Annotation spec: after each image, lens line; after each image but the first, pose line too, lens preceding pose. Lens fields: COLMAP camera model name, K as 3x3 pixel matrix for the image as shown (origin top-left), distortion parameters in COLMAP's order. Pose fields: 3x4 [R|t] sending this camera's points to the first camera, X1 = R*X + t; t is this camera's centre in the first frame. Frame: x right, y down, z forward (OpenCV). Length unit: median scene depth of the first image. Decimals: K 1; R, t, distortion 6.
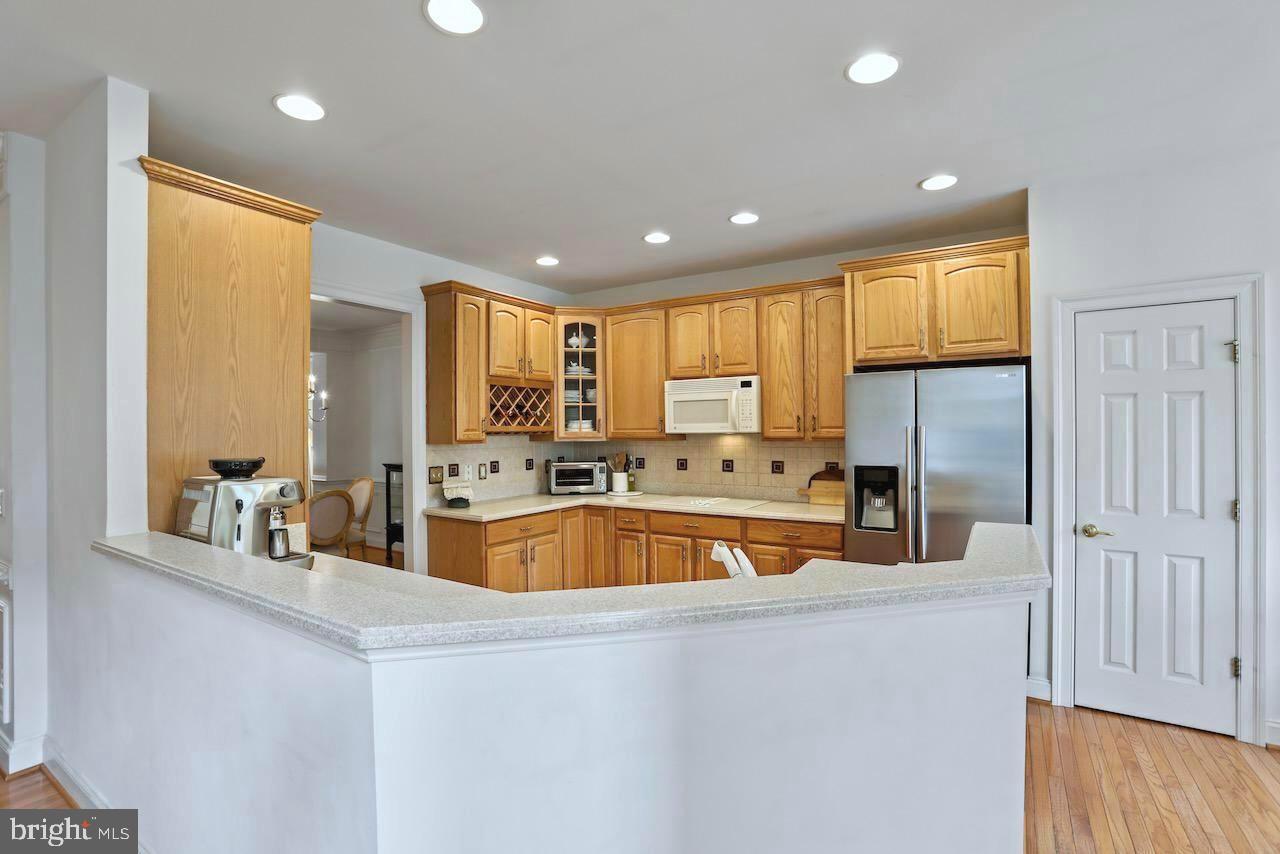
lens RADIAL K [[593.9, 0, 648.1], [0, 593.9, 426.8], [0, 0, 1]] dist [-0.047080, 0.008546]
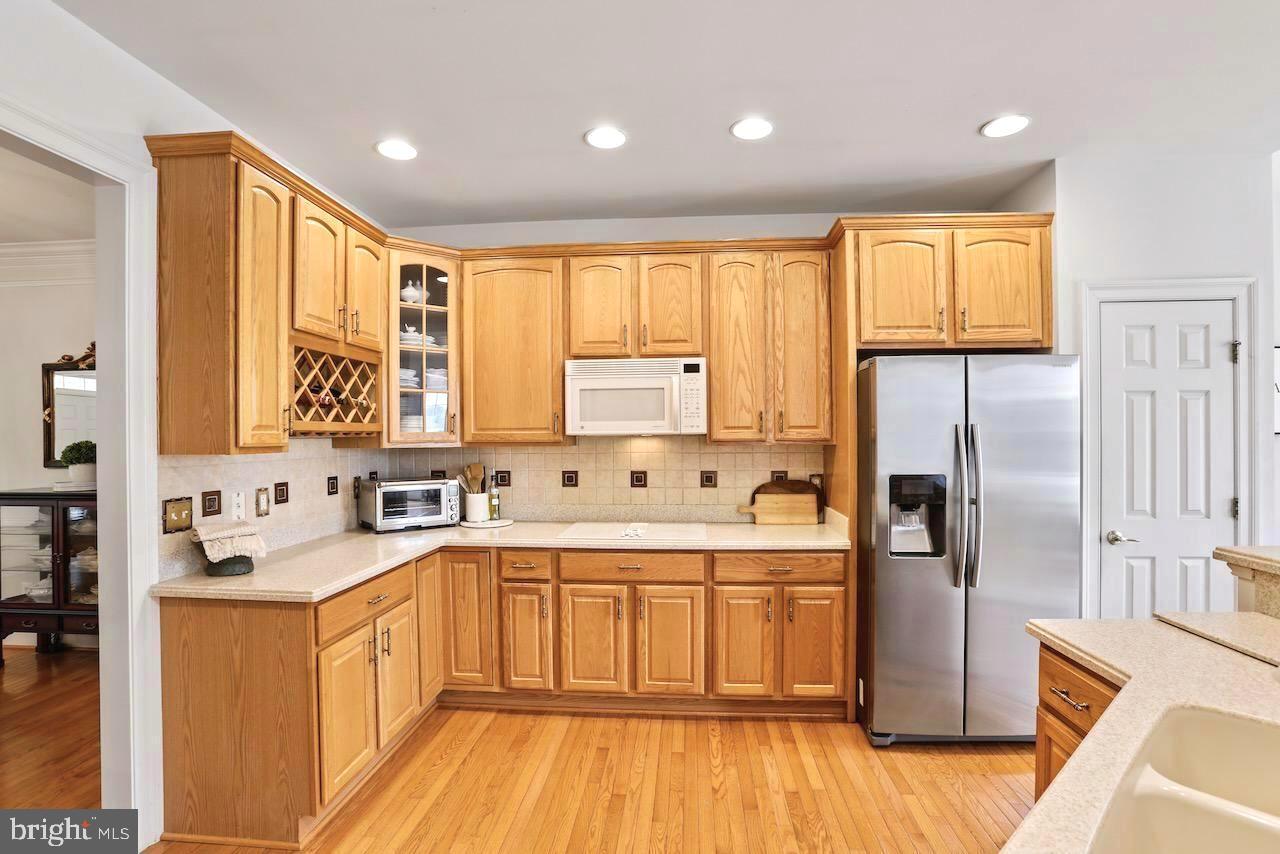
lens RADIAL K [[593.9, 0, 635.7], [0, 593.9, 436.9], [0, 0, 1]] dist [-0.047080, 0.008546]
pose [[0.886937, 0.000871, 0.461890, -0.240568], [-0.002490, 0.999993, 0.002895, 0.011502], [-0.461884, -0.003718, 0.886933, 0.375094]]
